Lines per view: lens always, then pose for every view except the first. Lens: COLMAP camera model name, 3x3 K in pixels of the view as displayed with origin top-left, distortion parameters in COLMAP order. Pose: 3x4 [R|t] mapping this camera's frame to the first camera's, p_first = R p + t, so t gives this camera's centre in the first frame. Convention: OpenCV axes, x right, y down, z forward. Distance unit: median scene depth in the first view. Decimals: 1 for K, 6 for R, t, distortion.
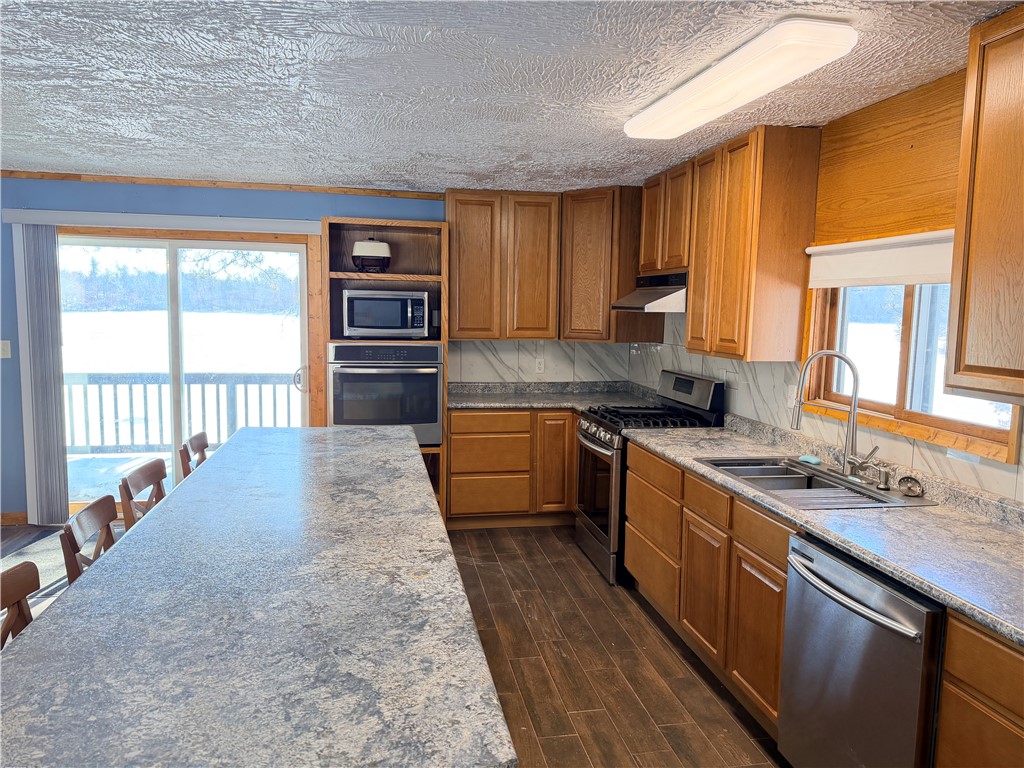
lens RADIAL K [[715.5, 0, 512.0], [0, 715.5, 384.0], [0, 0, 1]] dist [0.141553, -0.186278]
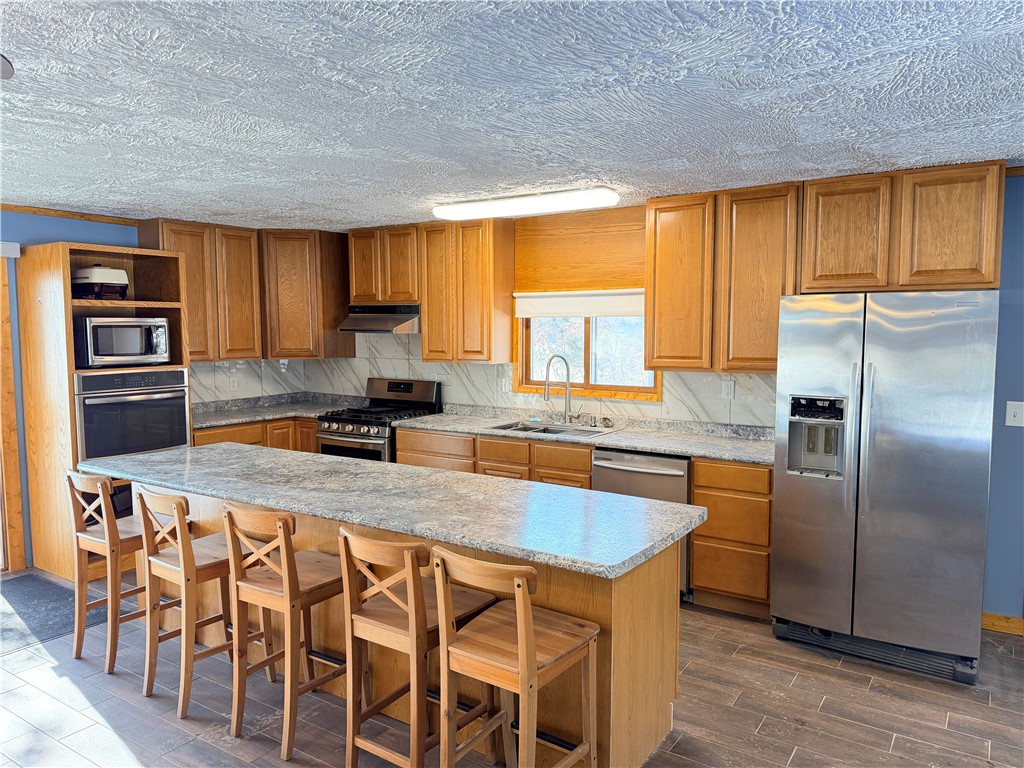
lens RADIAL K [[715.5, 0, 512.0], [0, 715.5, 384.0], [0, 0, 1]] dist [0.141553, -0.186278]
pose [[0.705629, -0.076863, 0.704401, -0.528570], [0.090028, 0.995768, 0.018472, -0.009671], [-0.702839, 0.050382, 0.709562, -0.087355]]
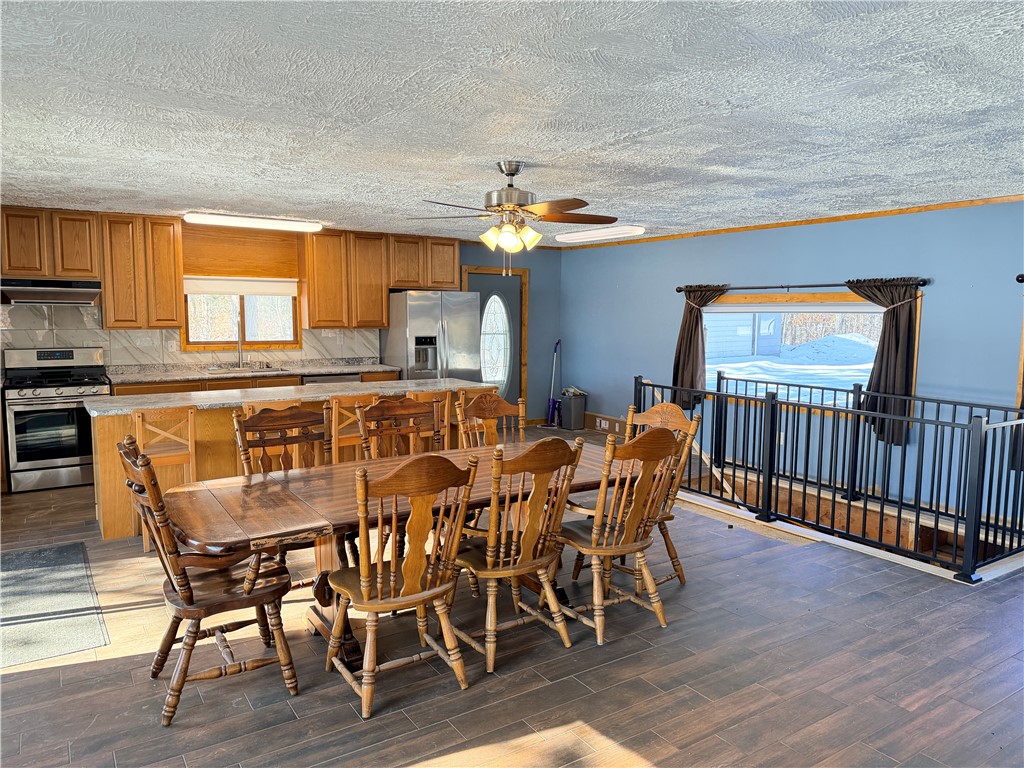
lens RADIAL K [[715.5, 0, 512.0], [0, 715.5, 384.0], [0, 0, 1]] dist [0.141553, -0.186278]
pose [[-0.379988, -0.129380, 0.915898, -1.399822], [0.081225, 0.981678, 0.172371, -0.116557], [-0.921418, 0.139893, -0.362517, 0.657438]]
